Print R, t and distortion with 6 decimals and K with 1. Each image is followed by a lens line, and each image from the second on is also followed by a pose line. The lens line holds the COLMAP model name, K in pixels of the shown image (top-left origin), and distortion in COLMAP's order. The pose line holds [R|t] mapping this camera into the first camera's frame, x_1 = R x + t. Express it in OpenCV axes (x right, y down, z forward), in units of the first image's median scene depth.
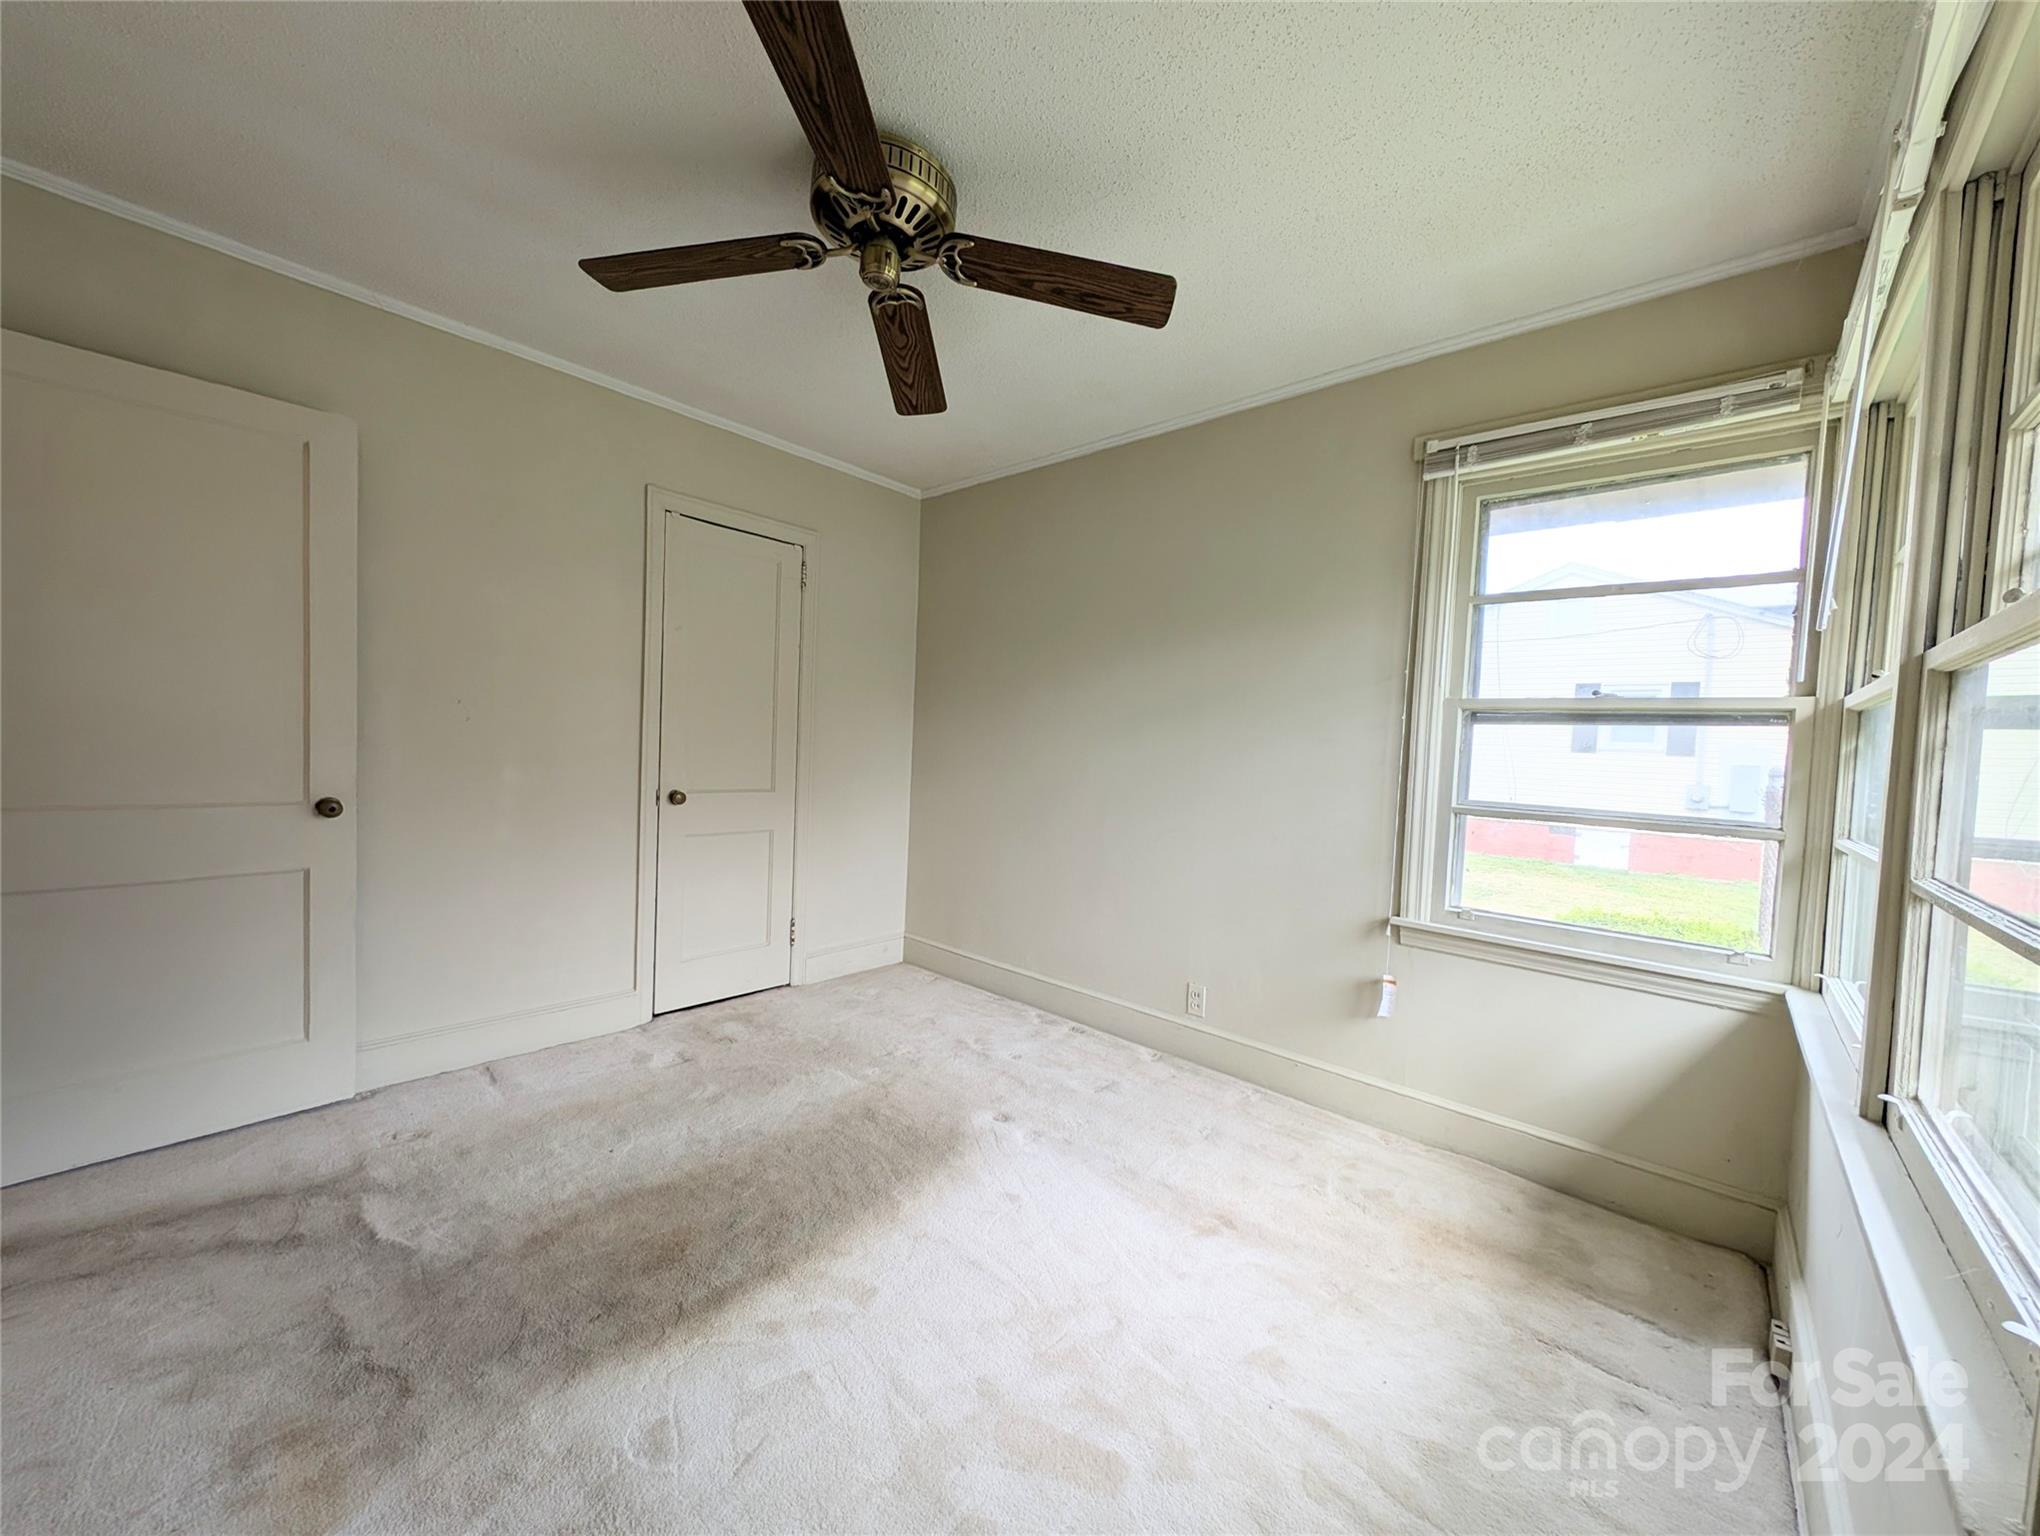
lens RADIAL K [[764.0, 0, 1018.7], [0, 764.0, 774.3], [0, 0, 1]] dist [0.013499, -0.006049]
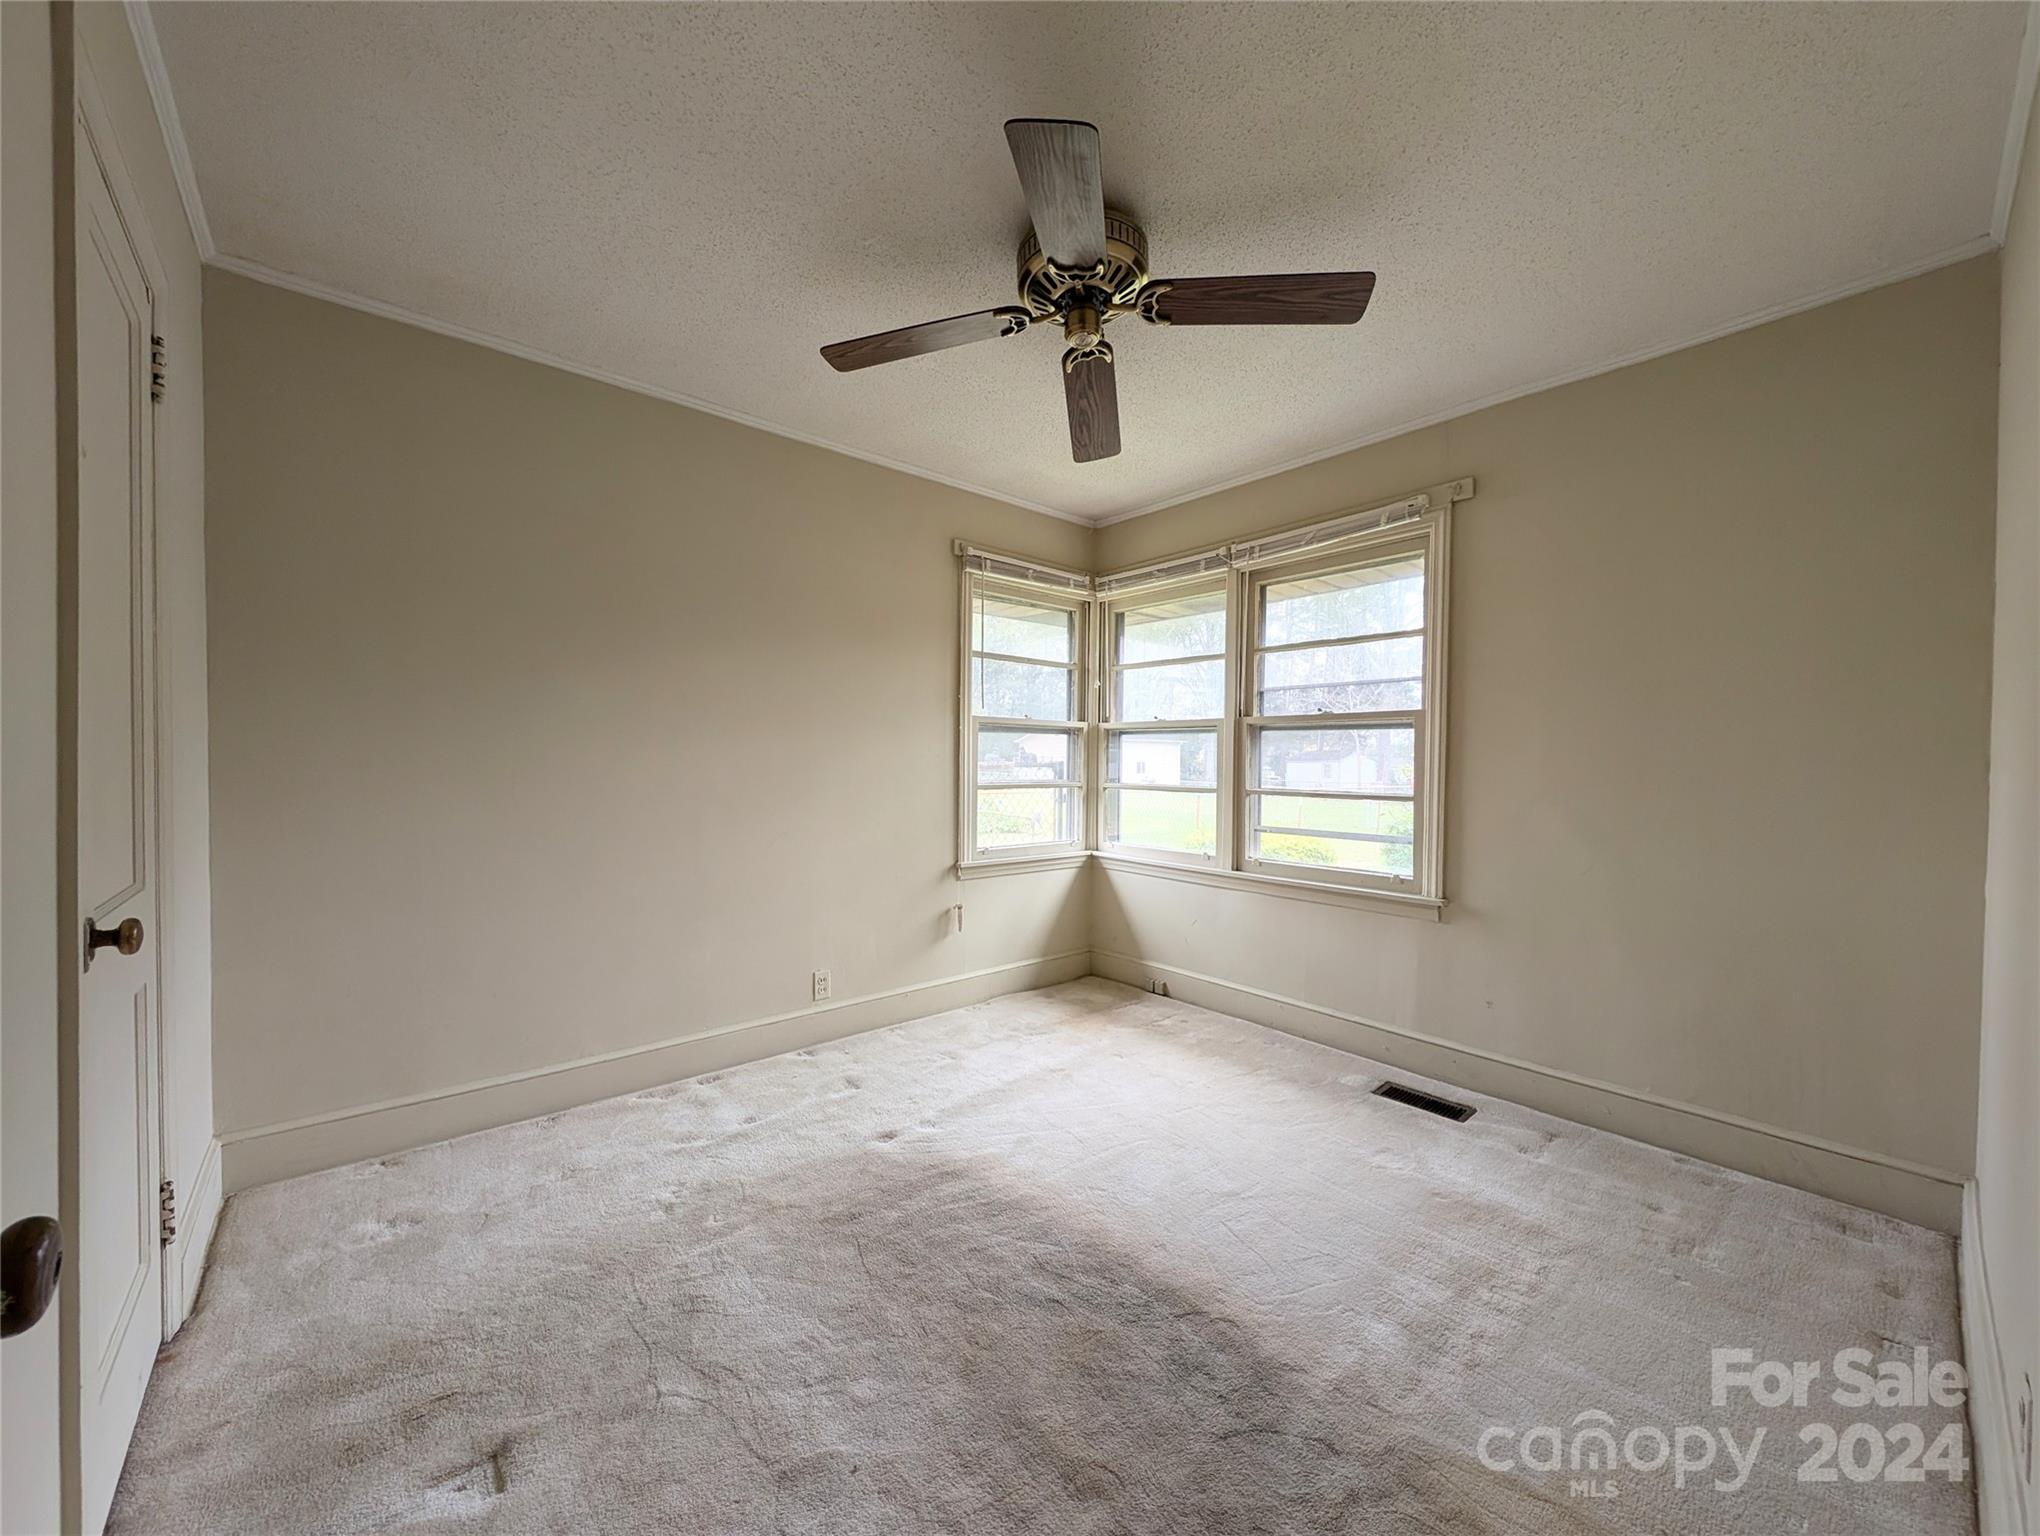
lens RADIAL K [[764.0, 0, 1018.7], [0, 764.0, 774.3], [0, 0, 1]] dist [0.013499, -0.006049]
pose [[0.122296, -0.058963, 0.990741, -0.931639], [0.037080, 0.997808, 0.054806, -0.059133], [-0.991801, 0.030035, 0.124214, 0.691406]]
